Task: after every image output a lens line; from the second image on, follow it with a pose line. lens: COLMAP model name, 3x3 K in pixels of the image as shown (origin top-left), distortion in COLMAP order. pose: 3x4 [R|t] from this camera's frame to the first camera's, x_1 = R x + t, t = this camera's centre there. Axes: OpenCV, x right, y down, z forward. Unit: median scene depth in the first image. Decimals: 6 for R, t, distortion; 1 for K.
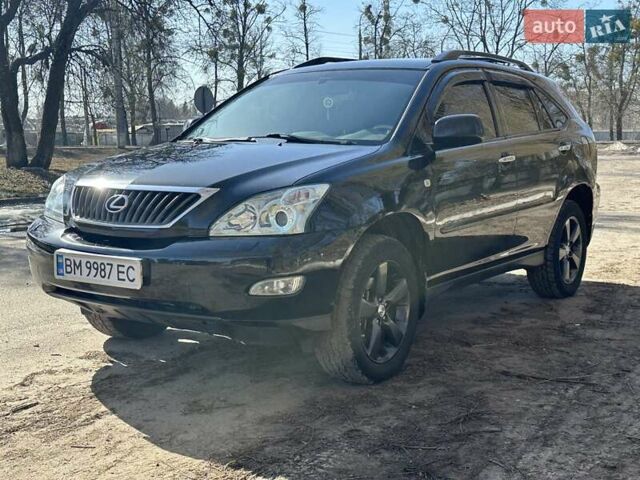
lens RADIAL K [[886.7, 0, 321.7], [0, 886.7, 248.0], [0, 0, 1]] dist [0.131377, -0.127969]
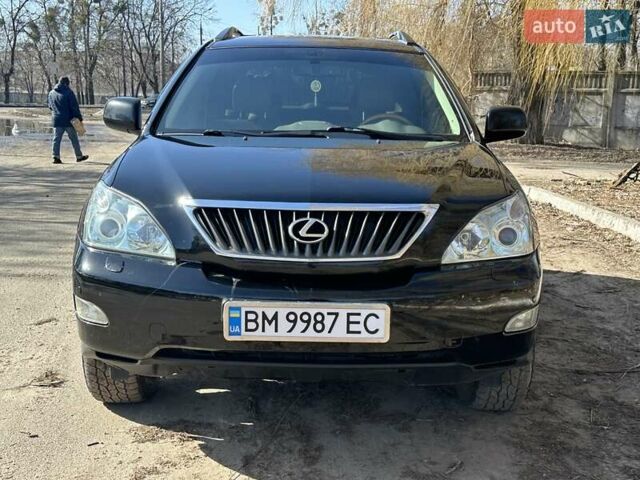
lens RADIAL K [[886.7, 0, 321.7], [0, 886.7, 248.0], [0, 0, 1]] dist [0.131377, -0.127969]
pose [[0.826739, -0.078730, 0.557050, -0.589861], [0.055162, 0.996732, 0.059005, -0.072761], [-0.559875, -0.018054, 0.828380, 0.354347]]
